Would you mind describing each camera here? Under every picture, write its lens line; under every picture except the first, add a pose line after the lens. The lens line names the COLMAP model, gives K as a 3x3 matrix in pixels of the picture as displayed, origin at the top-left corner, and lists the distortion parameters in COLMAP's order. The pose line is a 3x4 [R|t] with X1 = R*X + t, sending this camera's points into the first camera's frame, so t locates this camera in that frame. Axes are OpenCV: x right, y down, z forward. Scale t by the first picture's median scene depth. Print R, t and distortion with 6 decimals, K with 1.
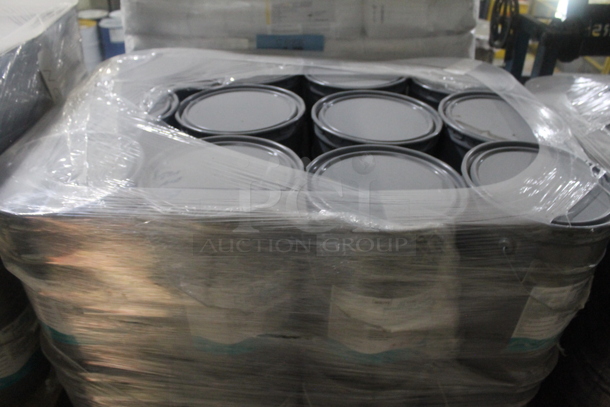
lens RADIAL K [[531.7, 0, 293.4], [0, 531.7, 205.6], [0, 0, 1]] dist [-0.175330, 0.138111]
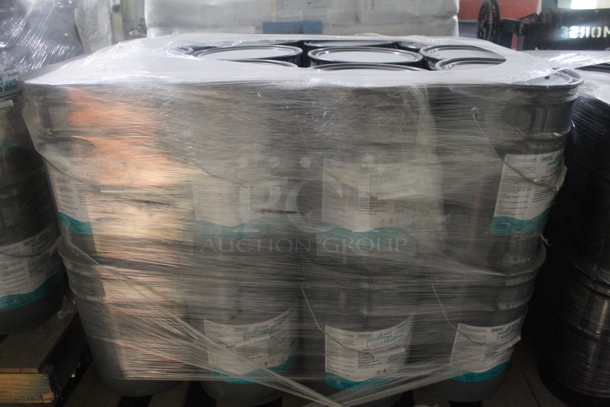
lens RADIAL K [[531.7, 0, 293.4], [0, 531.7, 205.6], [0, 0, 1]] dist [-0.175330, 0.138111]
pose [[0.999567, -0.010817, -0.027369, 0.034465], [0.006177, 0.986393, -0.164285, 0.383009], [0.028774, 0.164045, 0.986033, -0.077937]]
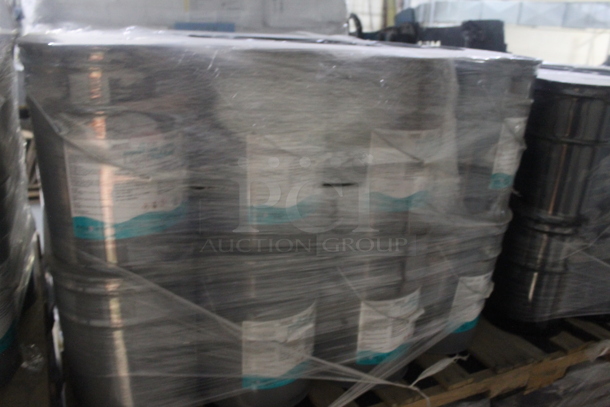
lens RADIAL K [[495.2, 0, 305.0], [0, 495.2, 203.5], [0, 0, 1]] dist [-0.114027, 0.001537]
pose [[0.902464, -0.115850, 0.414896, -0.438228], [0.204832, 0.962710, -0.176728, 0.411880], [-0.378950, 0.244474, 0.892541, 0.132528]]
